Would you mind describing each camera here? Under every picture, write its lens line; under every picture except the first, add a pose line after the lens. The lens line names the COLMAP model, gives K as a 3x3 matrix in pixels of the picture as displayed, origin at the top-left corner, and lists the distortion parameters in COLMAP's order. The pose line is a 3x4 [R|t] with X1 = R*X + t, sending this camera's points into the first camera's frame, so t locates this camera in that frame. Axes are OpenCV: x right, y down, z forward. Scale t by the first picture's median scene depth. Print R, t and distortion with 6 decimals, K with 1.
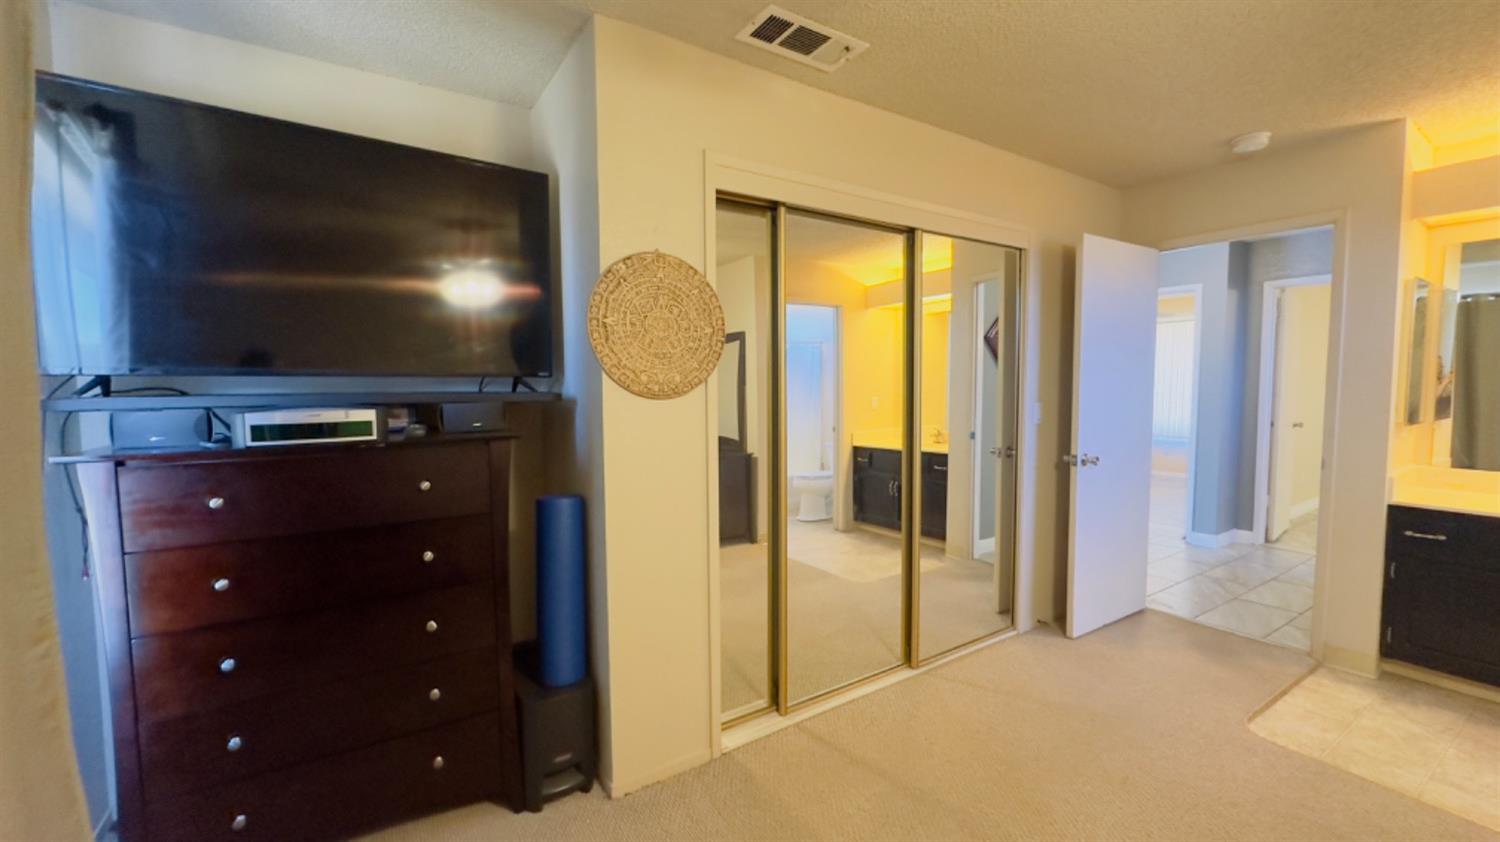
lens RADIAL K [[596.8, 0, 747.1], [0, 596.8, 420.9], [0, 0, 1]] dist [-0.002260, 0.000182]
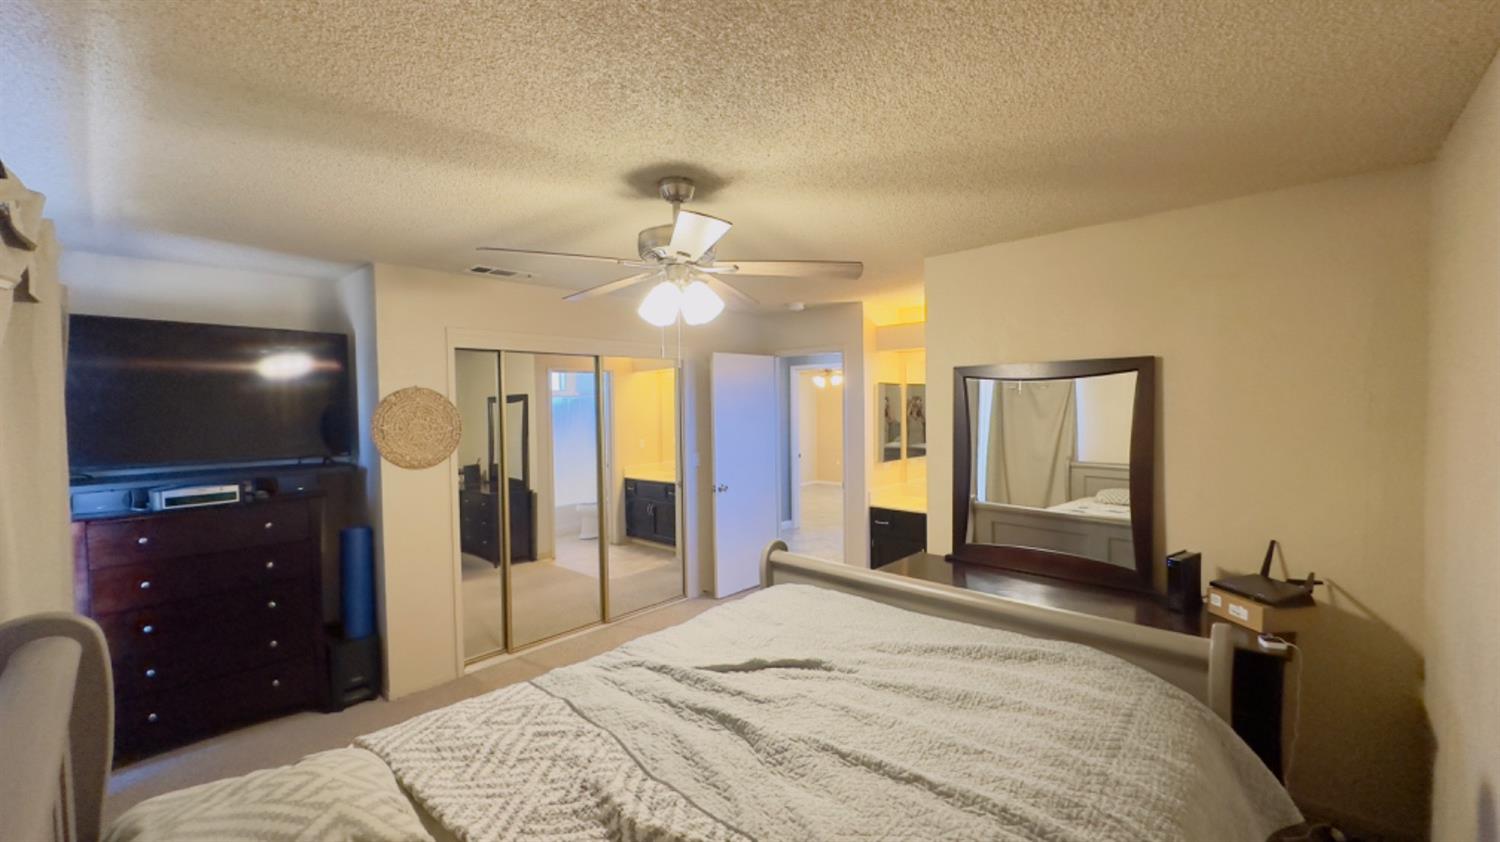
lens RADIAL K [[596.8, 0, 747.1], [0, 596.8, 420.9], [0, 0, 1]] dist [-0.002260, 0.000182]
pose [[0.969471, -0.014520, 0.244777, 0.365282], [0.023412, 0.999166, -0.033459, -0.096689], [-0.244087, 0.038168, 0.969002, -0.951390]]
